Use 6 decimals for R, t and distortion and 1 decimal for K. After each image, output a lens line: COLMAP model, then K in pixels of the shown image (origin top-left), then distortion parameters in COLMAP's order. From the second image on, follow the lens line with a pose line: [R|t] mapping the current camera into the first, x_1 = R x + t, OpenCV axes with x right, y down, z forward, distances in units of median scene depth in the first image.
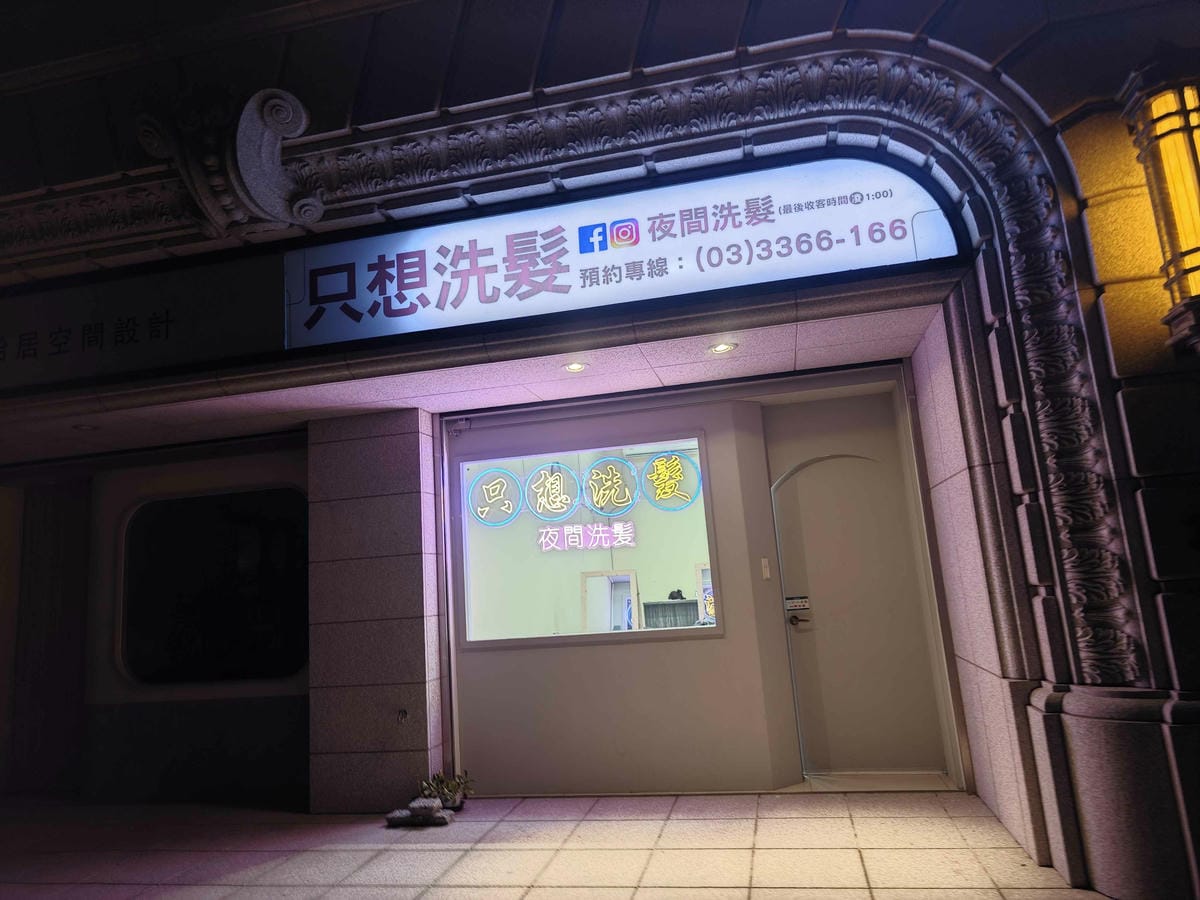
lens RADIAL K [[823.2, 0, 601.4], [0, 823.2, 424.6], [0, 0, 1]] dist [0.018798, -0.014257]
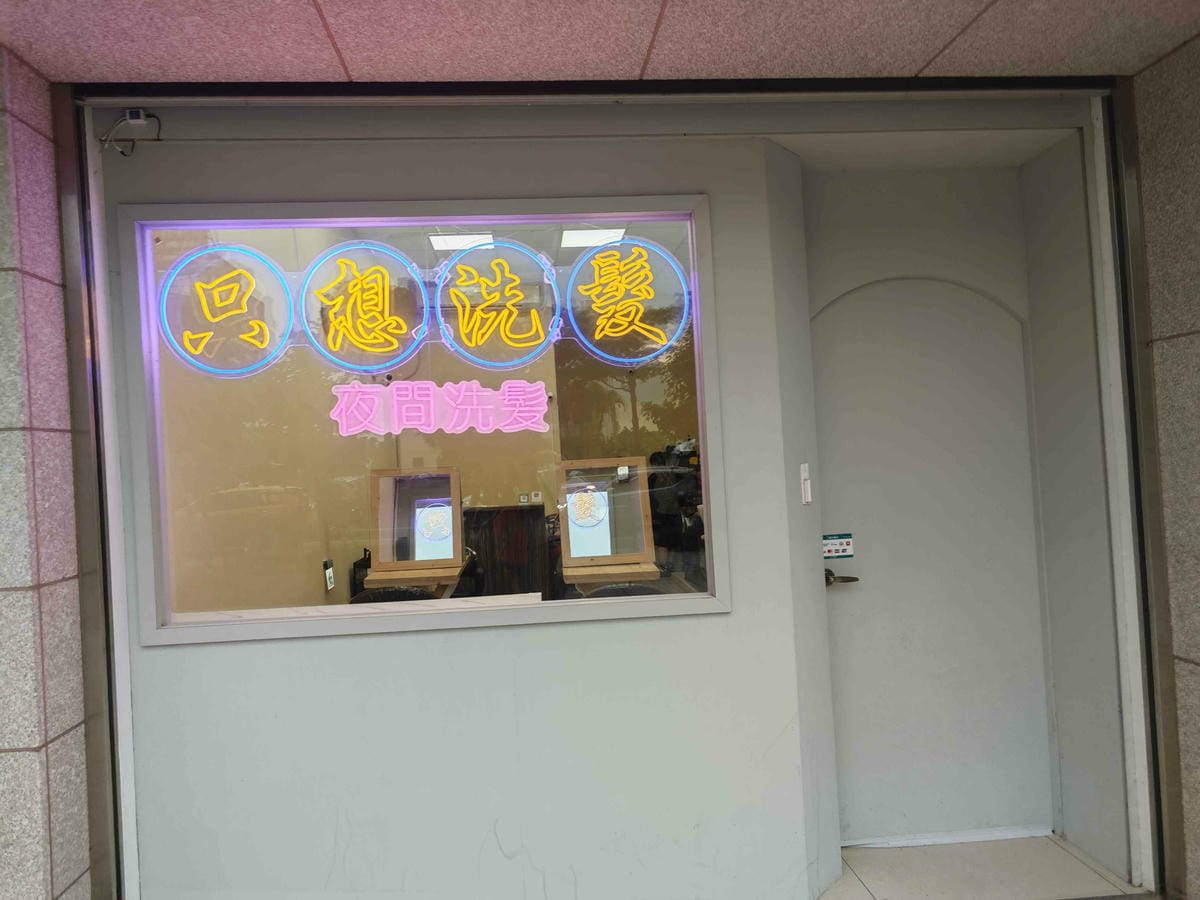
lens RADIAL K [[823.2, 0, 598.0], [0, 823.2, 482.6], [0, 0, 1]] dist [0.018798, -0.014257]
pose [[0.954861, 0.017748, 0.296522, -0.088457], [-0.077286, 0.978679, 0.190298, 0.100540], [-0.286822, -0.204626, 0.935875, 0.651705]]
